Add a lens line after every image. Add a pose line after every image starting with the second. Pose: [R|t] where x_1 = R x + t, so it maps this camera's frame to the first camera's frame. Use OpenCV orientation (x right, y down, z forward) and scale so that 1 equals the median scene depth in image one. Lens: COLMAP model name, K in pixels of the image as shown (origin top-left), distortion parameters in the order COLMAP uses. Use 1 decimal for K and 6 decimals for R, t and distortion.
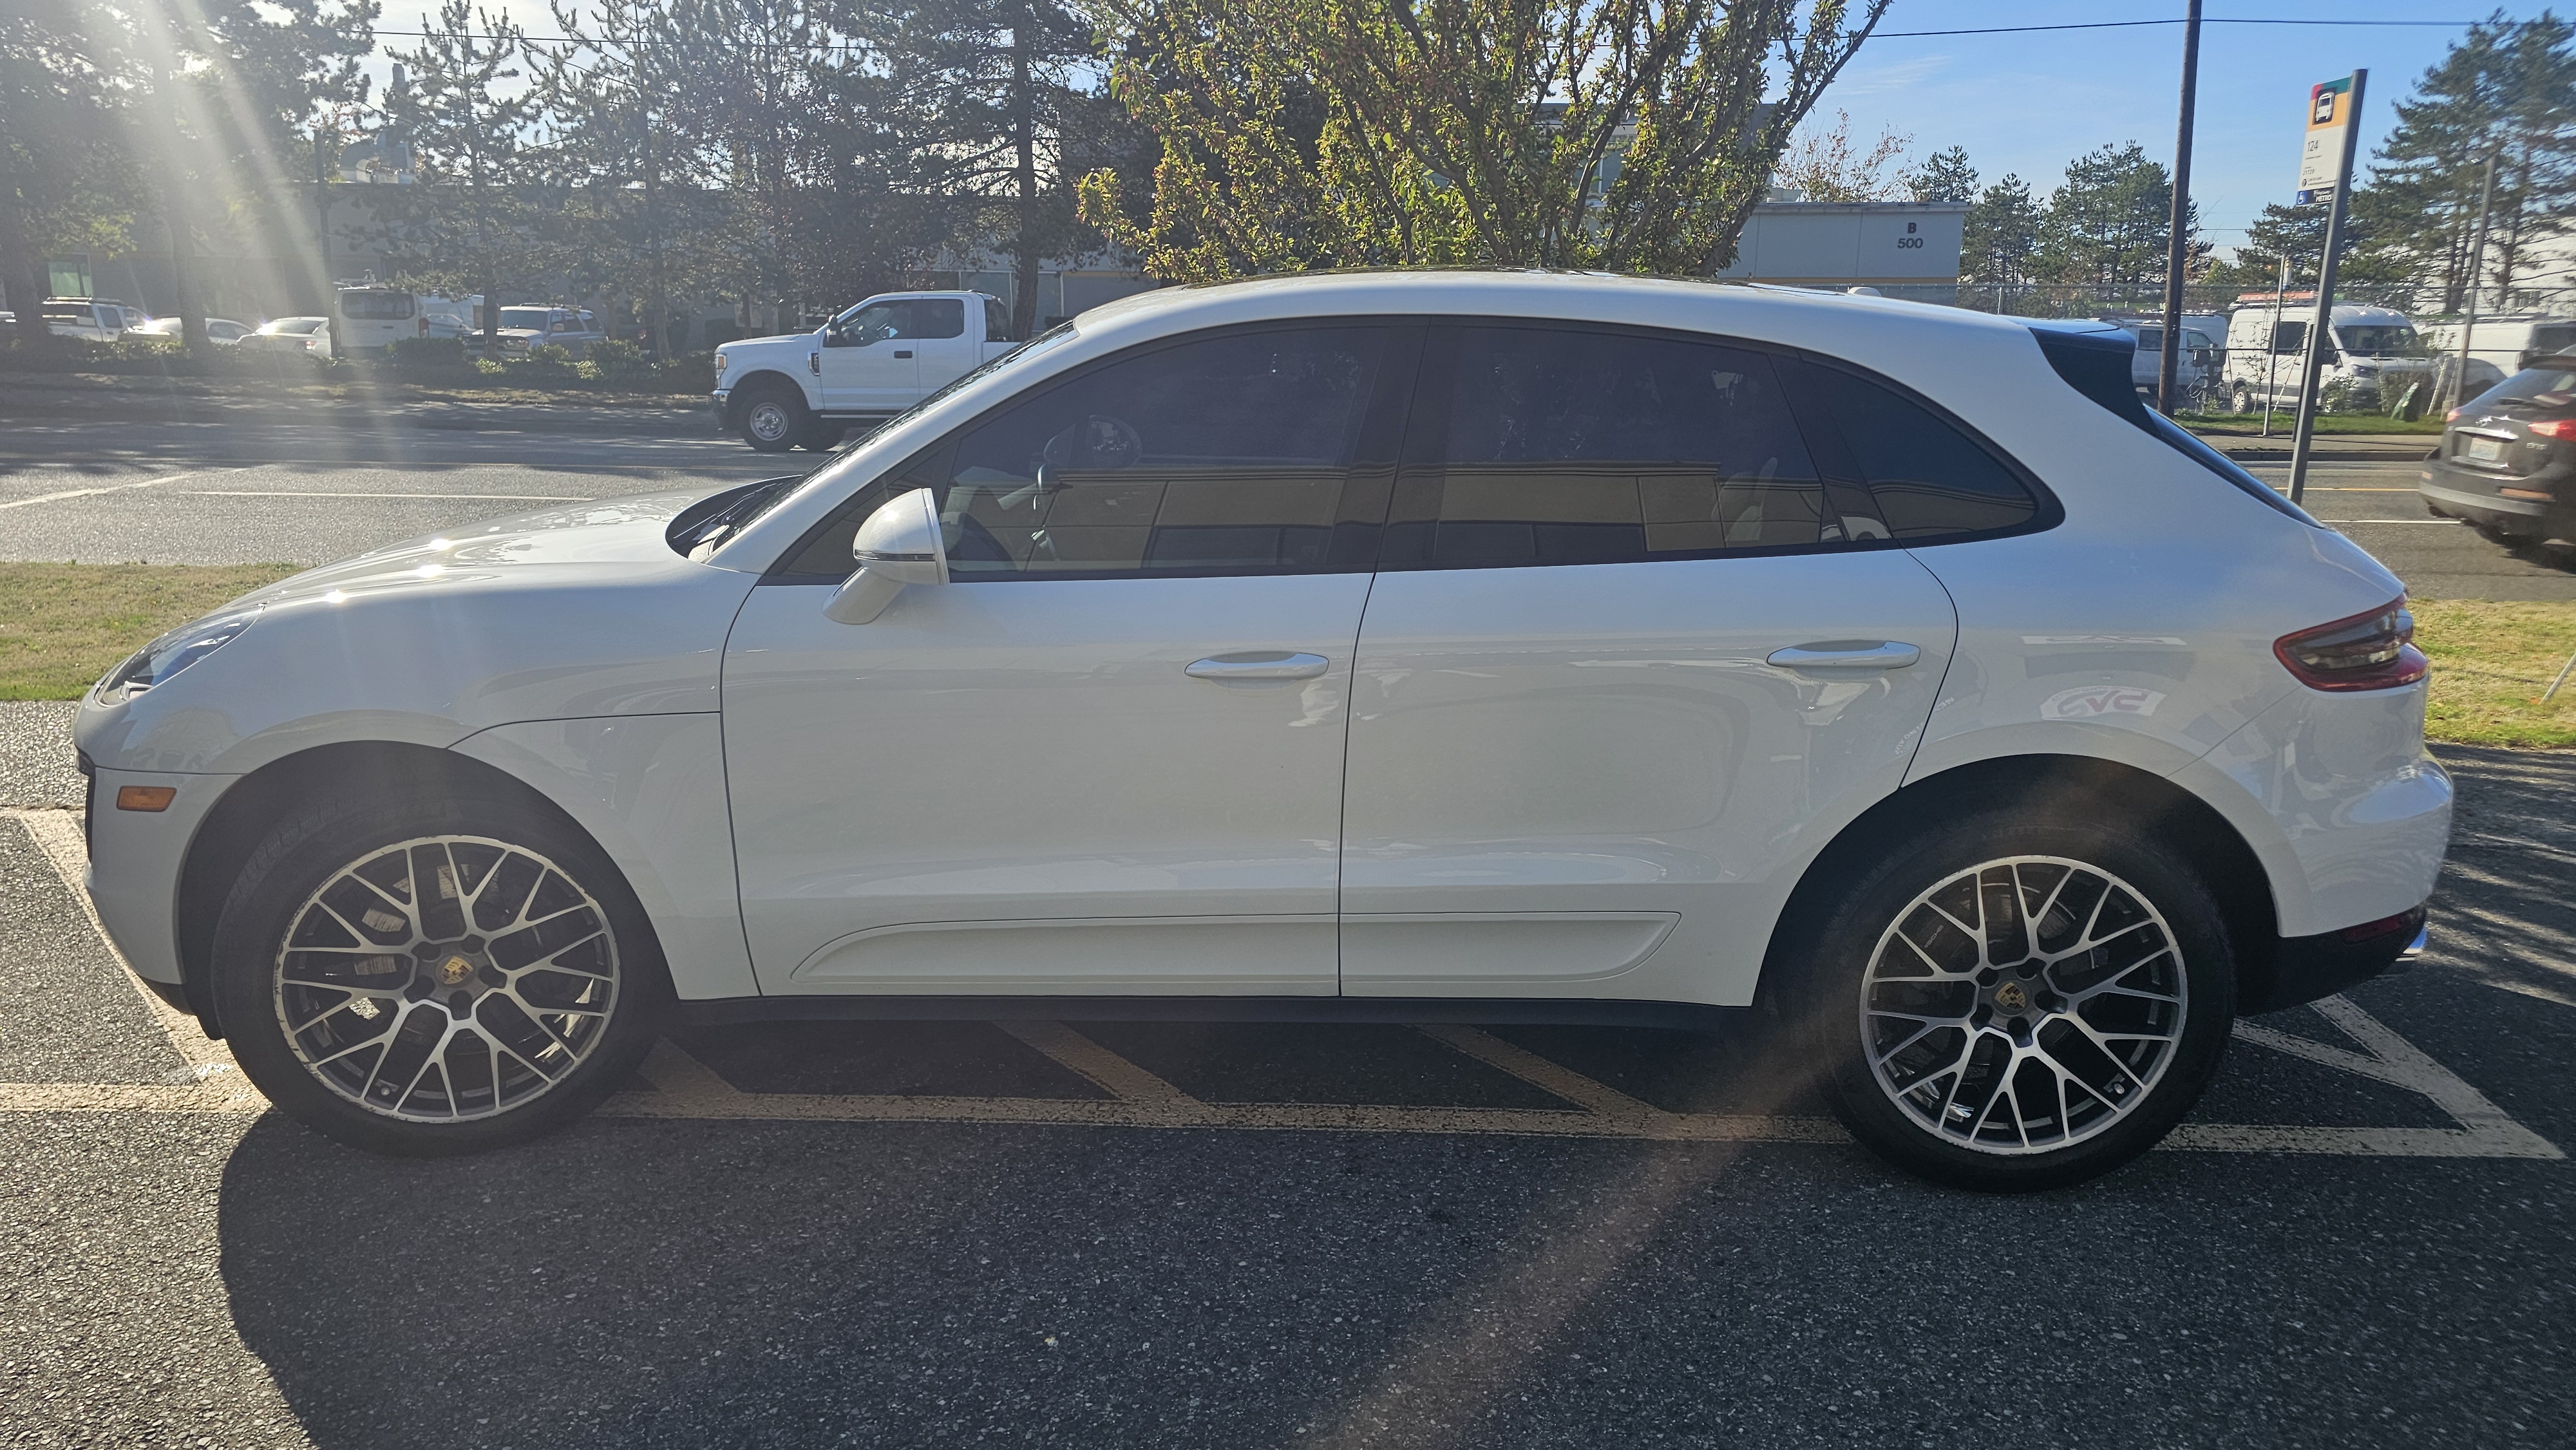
lens RADIAL K [[1674.3, 0, 1305.3], [0, 1674.3, 728.5], [0, 0, 1]] dist [0.031168, -0.015916]
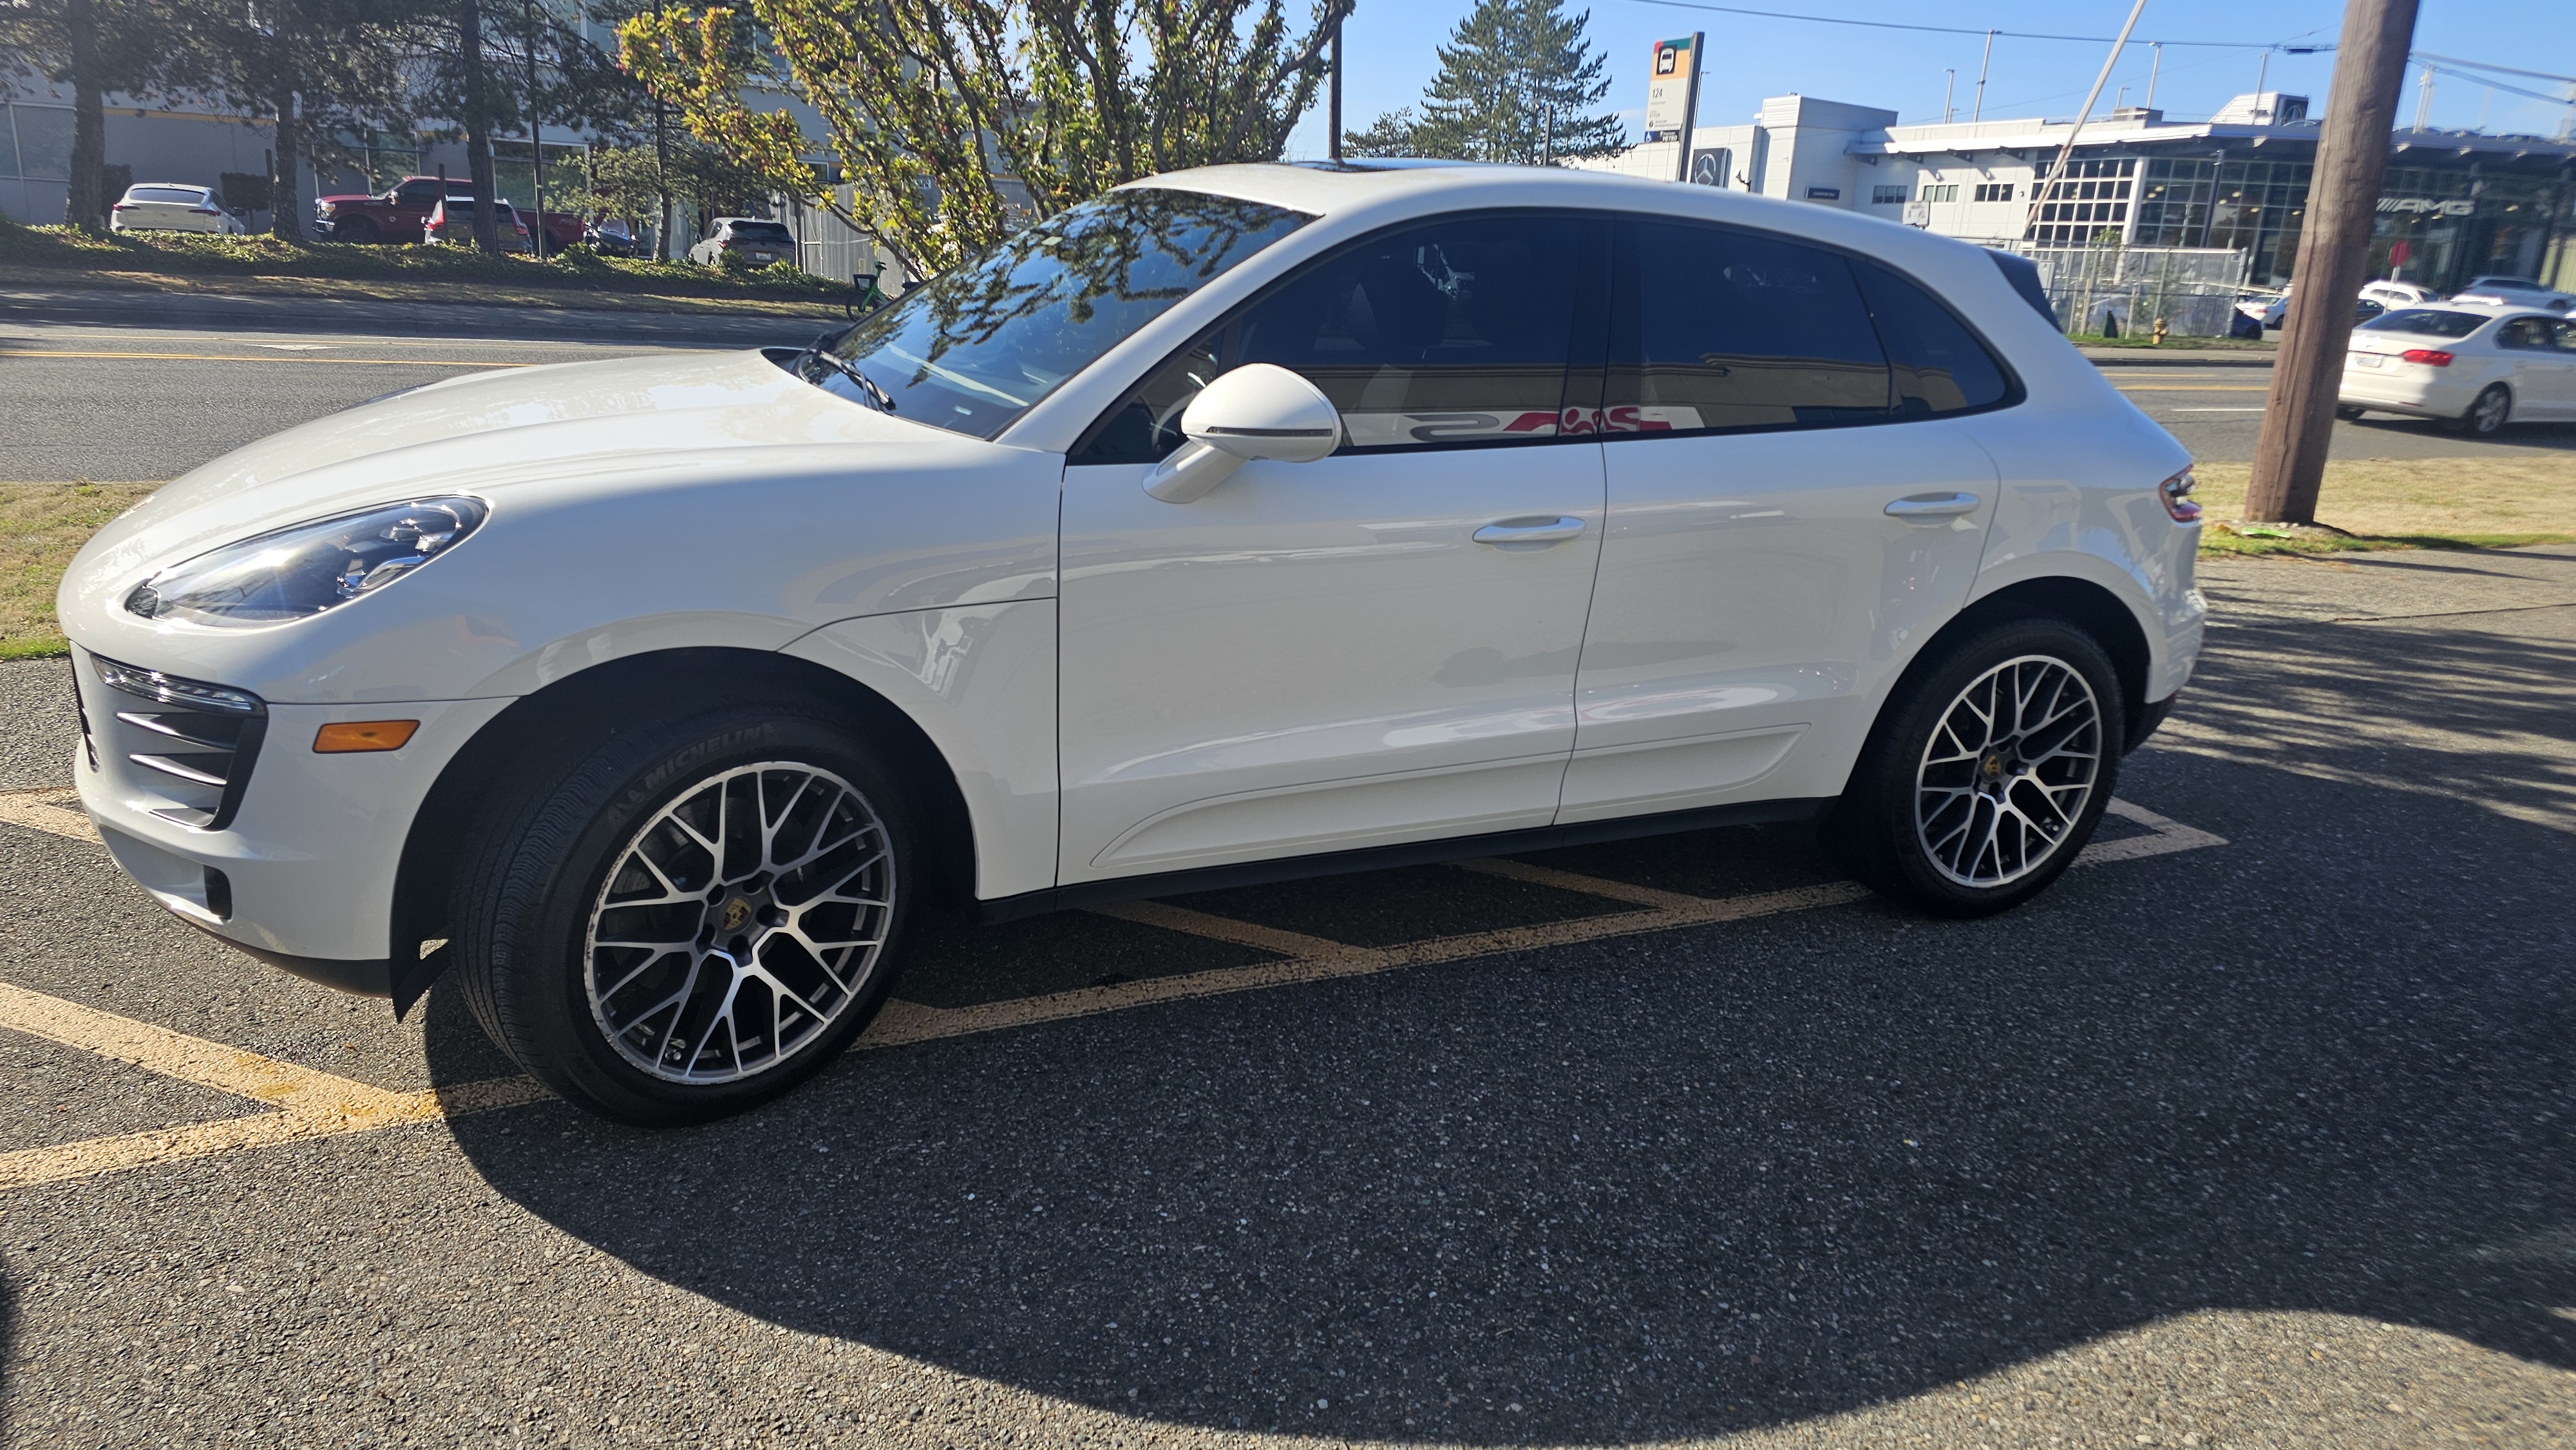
lens RADIAL K [[1674.3, 0, 1269.4], [0, 1674.3, 741.4], [0, 0, 1]] dist [0.031168, -0.015916]
pose [[0.895521, -0.092500, 0.435300, -0.650769], [0.062943, 0.994653, 0.081872, -0.002352], [-0.440546, -0.045919, 0.896555, 0.079798]]
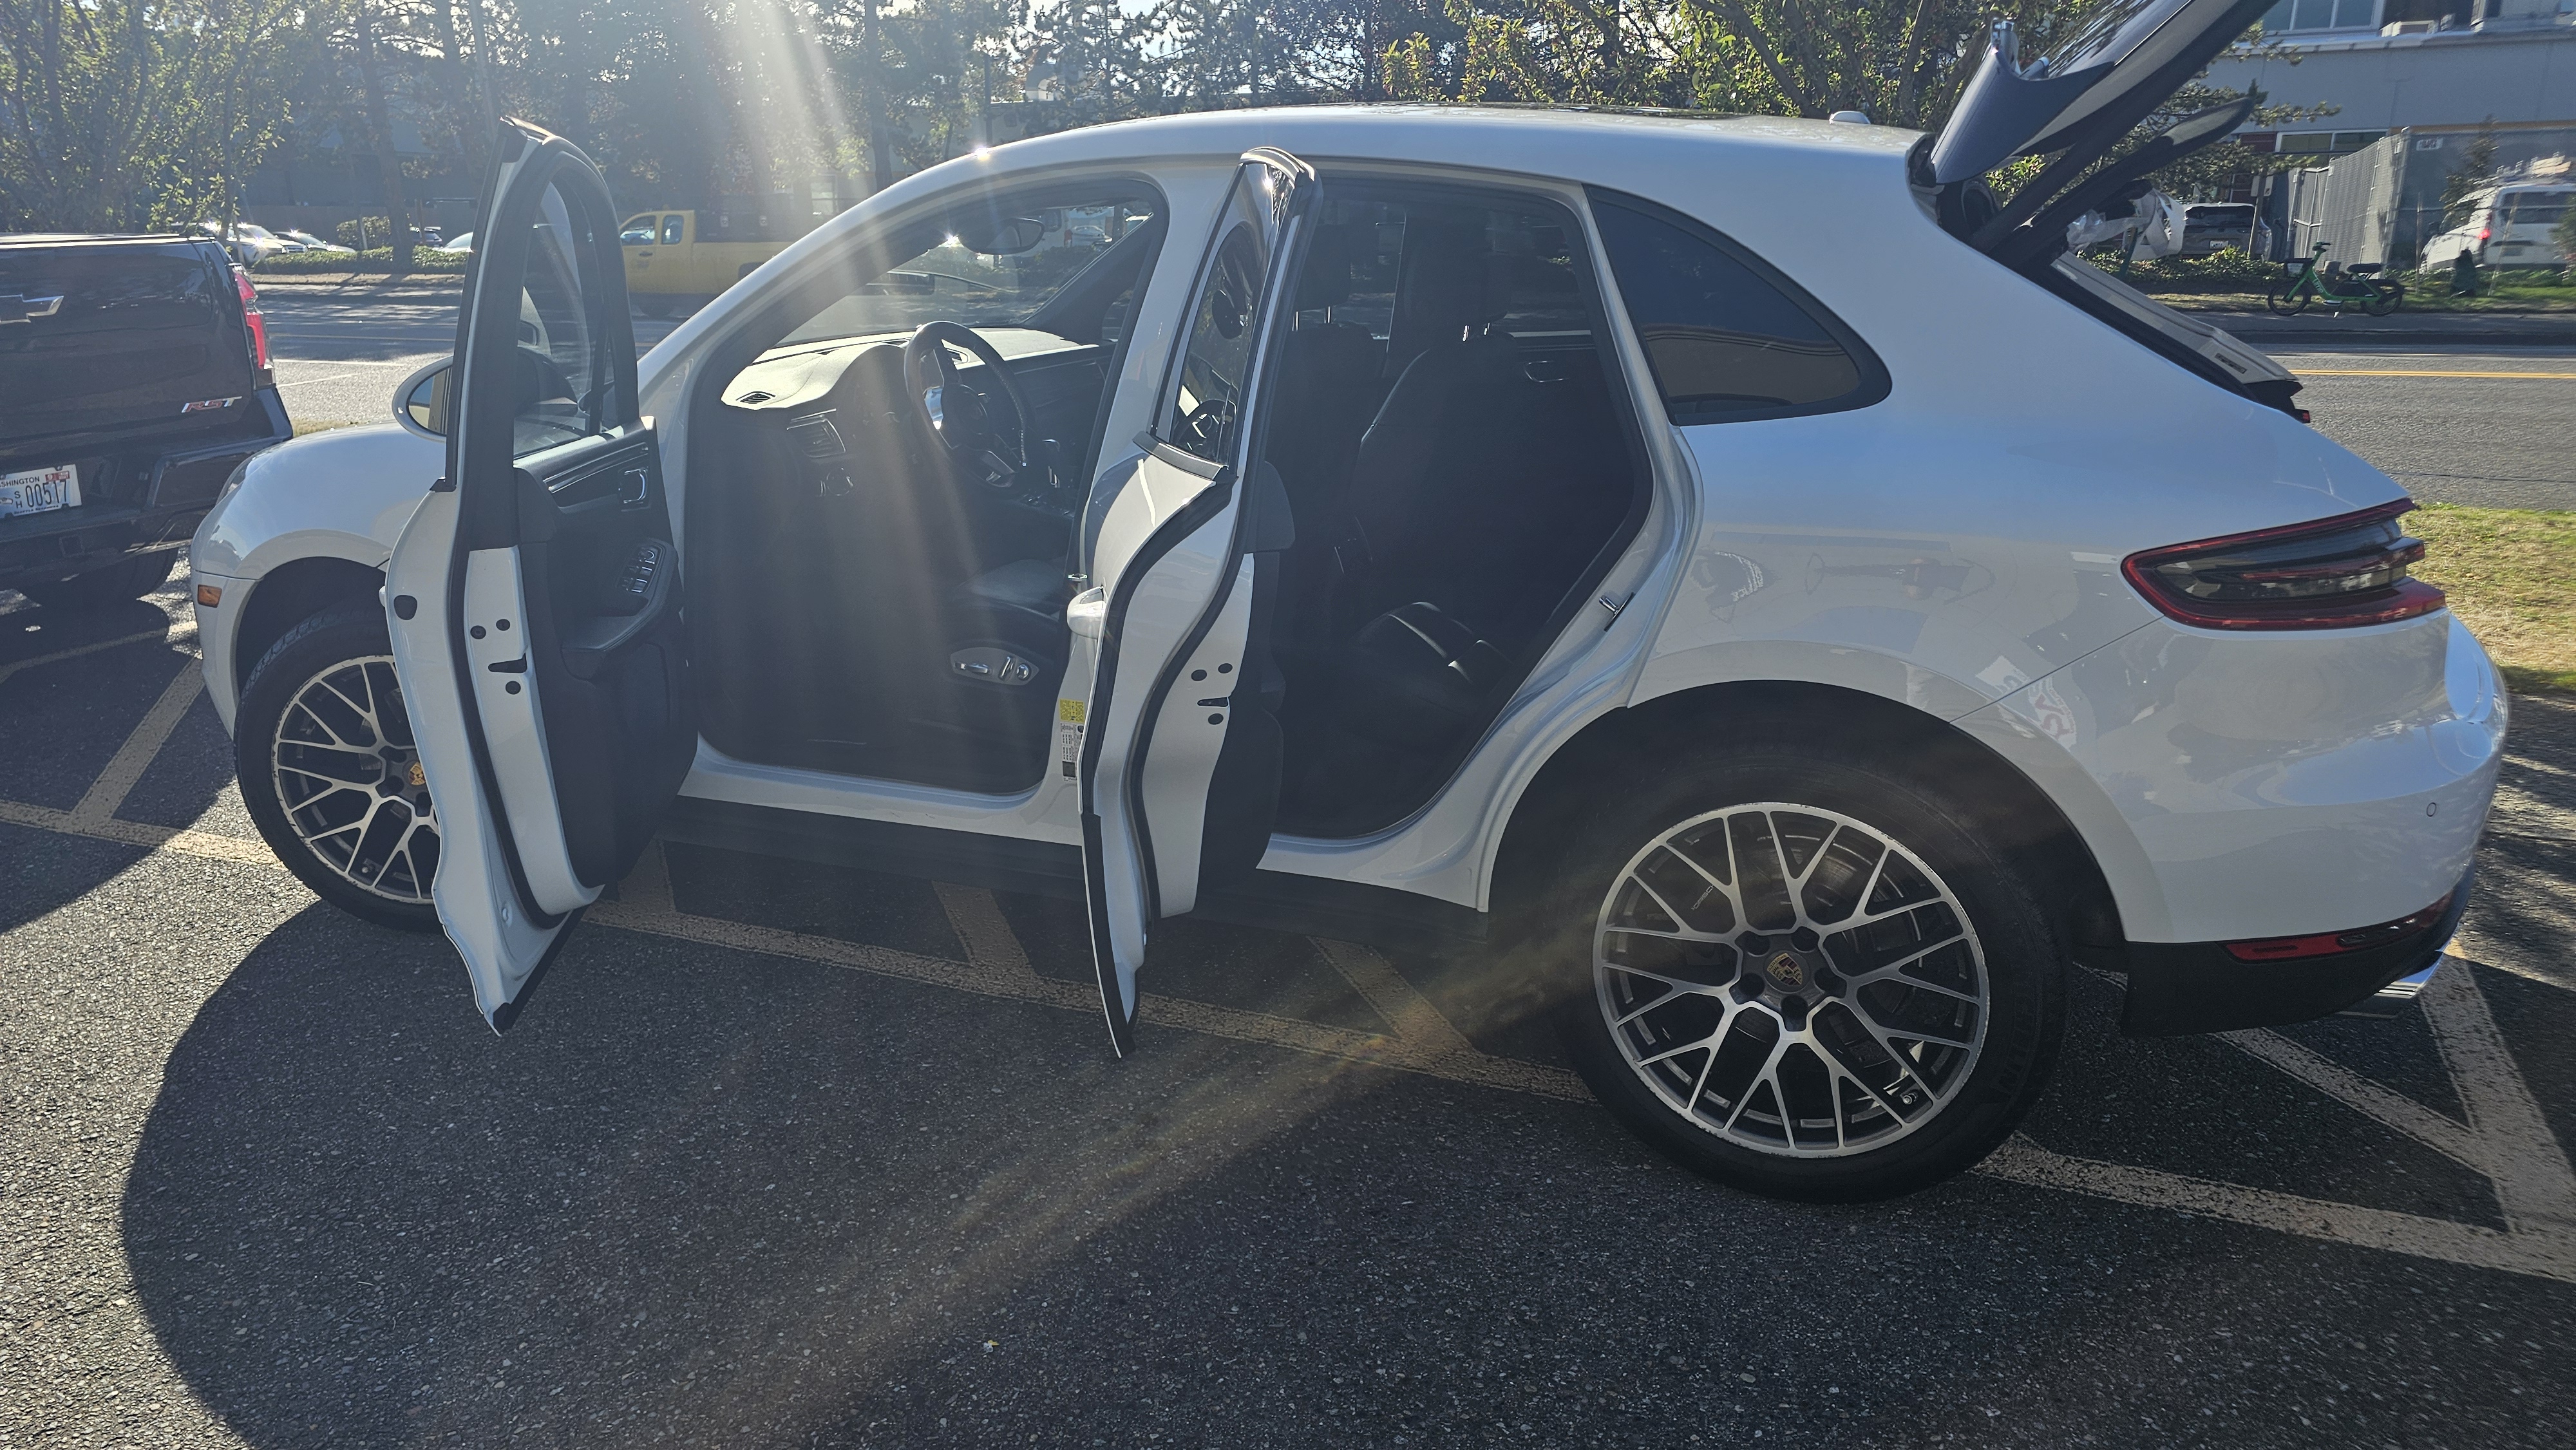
lens RADIAL K [[1674.3, 0, 1293.2], [0, 1674.3, 730.5], [0, 0, 1]] dist [0.031168, -0.015916]
pose [[0.935897, 0.082565, -0.342461, 0.467883], [-0.061558, 0.995519, 0.071784, -0.004606], [0.346853, -0.046102, 0.936786, 0.136674]]
